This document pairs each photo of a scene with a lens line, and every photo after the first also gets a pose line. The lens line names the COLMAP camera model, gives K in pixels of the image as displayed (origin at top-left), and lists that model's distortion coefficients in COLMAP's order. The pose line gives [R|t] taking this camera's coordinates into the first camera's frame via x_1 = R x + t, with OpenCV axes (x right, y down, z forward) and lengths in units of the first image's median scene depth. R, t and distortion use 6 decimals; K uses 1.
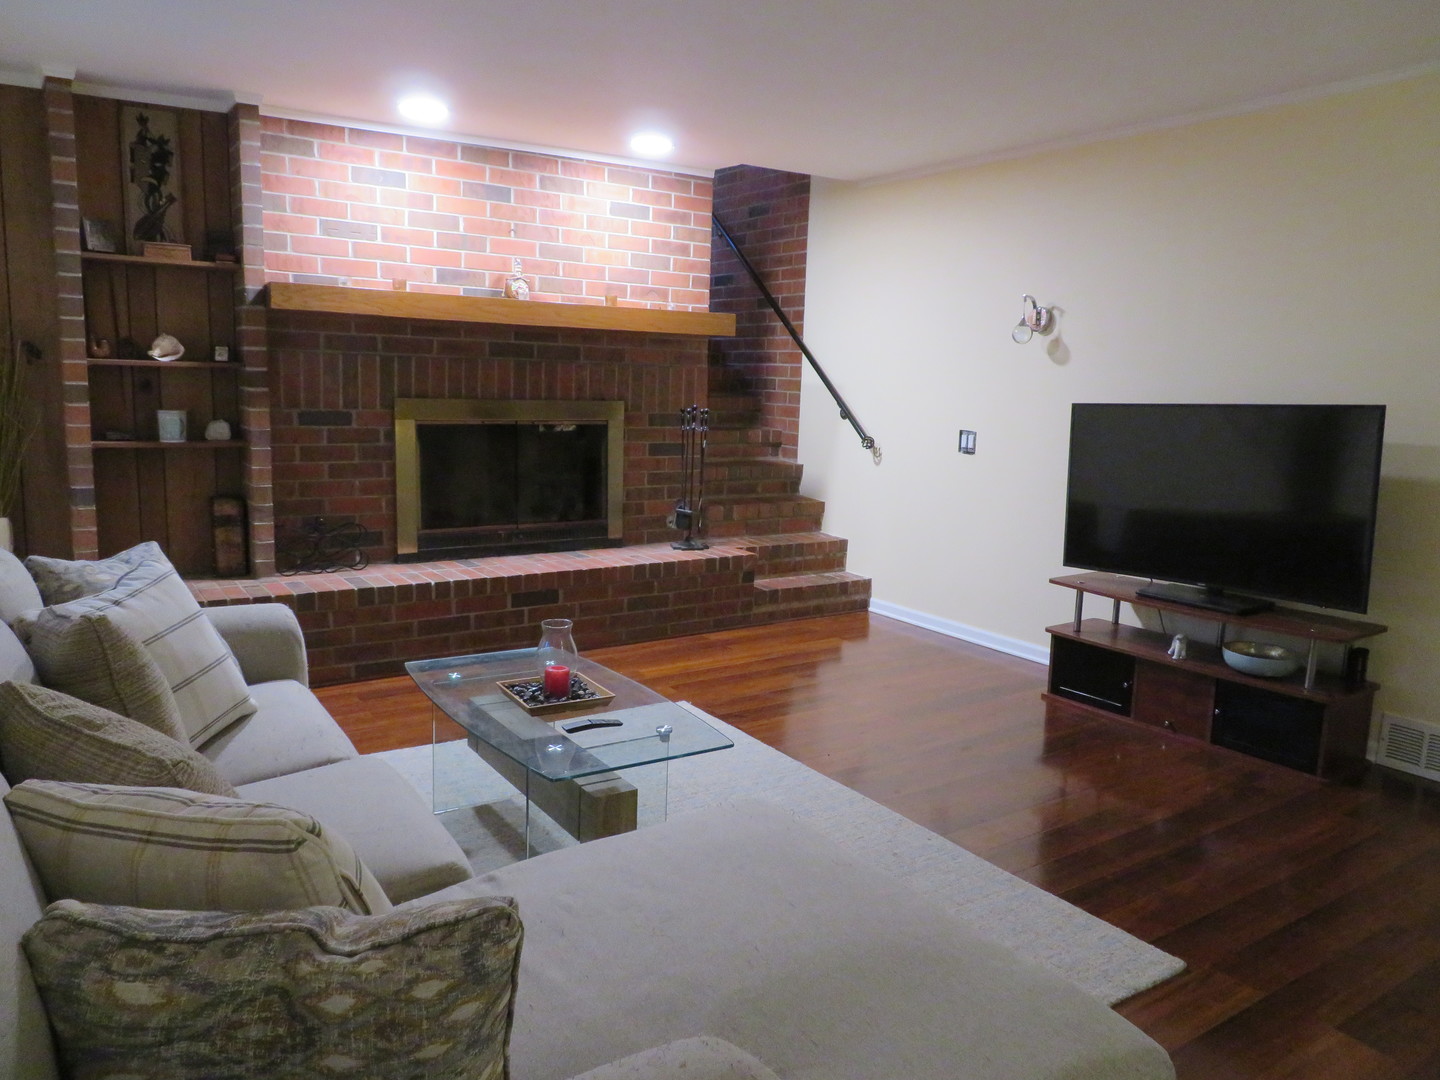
lens RADIAL K [[1023.4, 0, 705.4], [0, 1023.4, 538.7], [0, 0, 1]] dist [-0.008876, -0.000739]
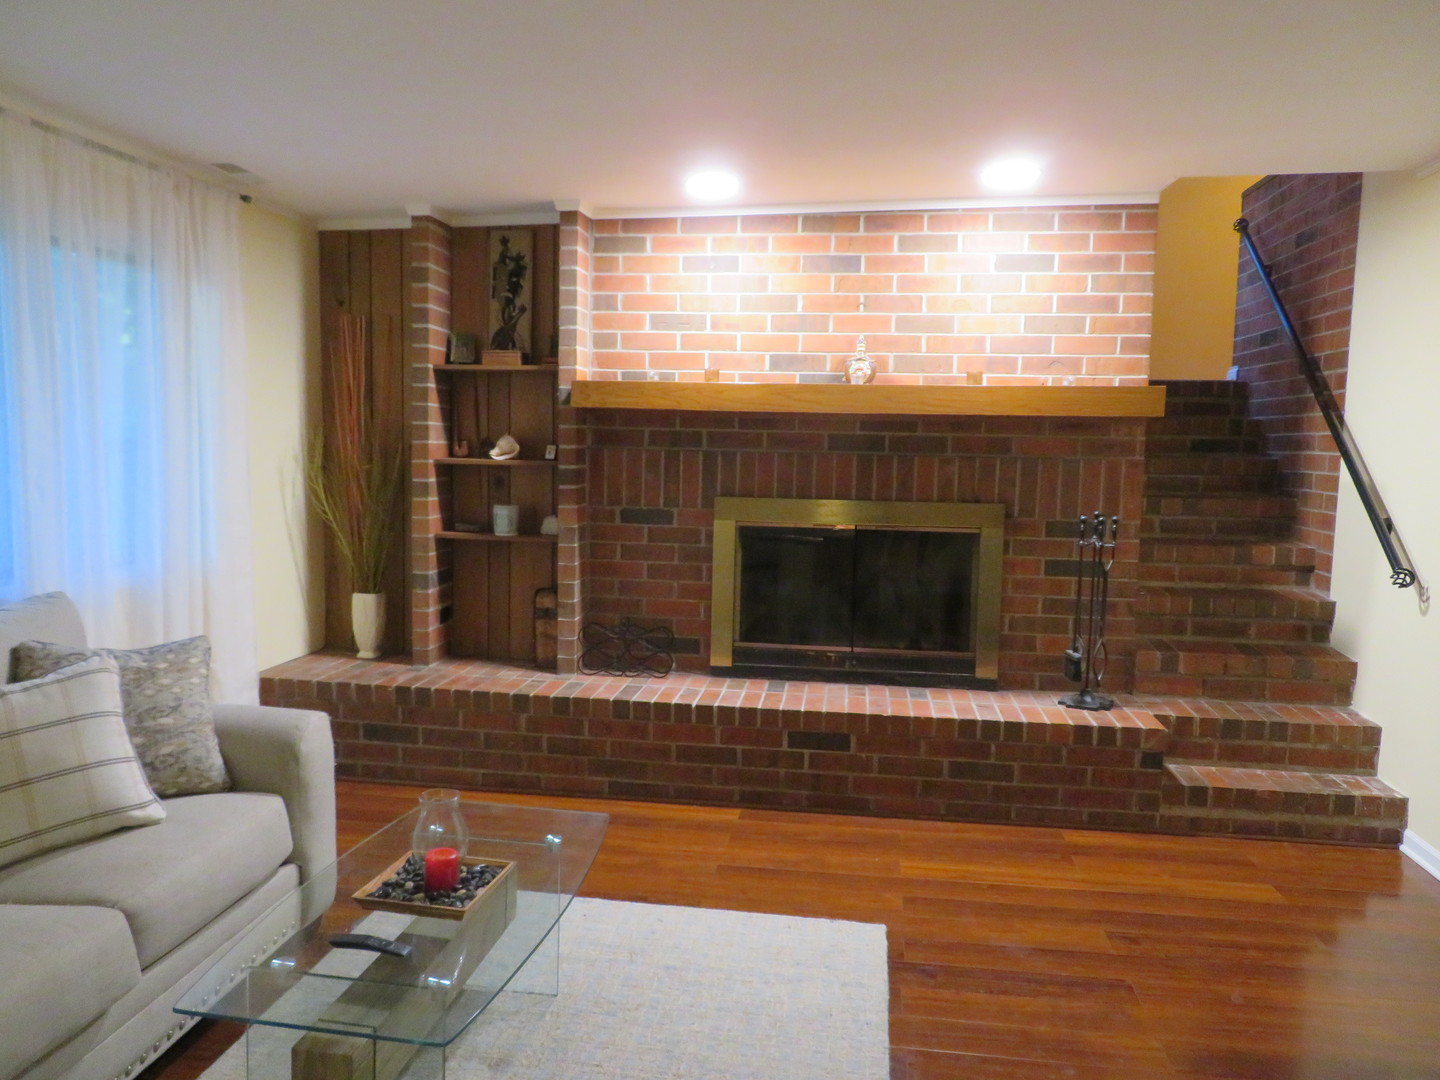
lens RADIAL K [[1023.4, 0, 721.6], [0, 1023.4, 537.8], [0, 0, 1]] dist [-0.008876, -0.000739]
pose [[0.746128, 0.046864, -0.664151, 0.299828], [-0.098861, 0.994260, -0.040907, -0.060090], [0.658421, 0.096180, 0.746479, 0.301579]]
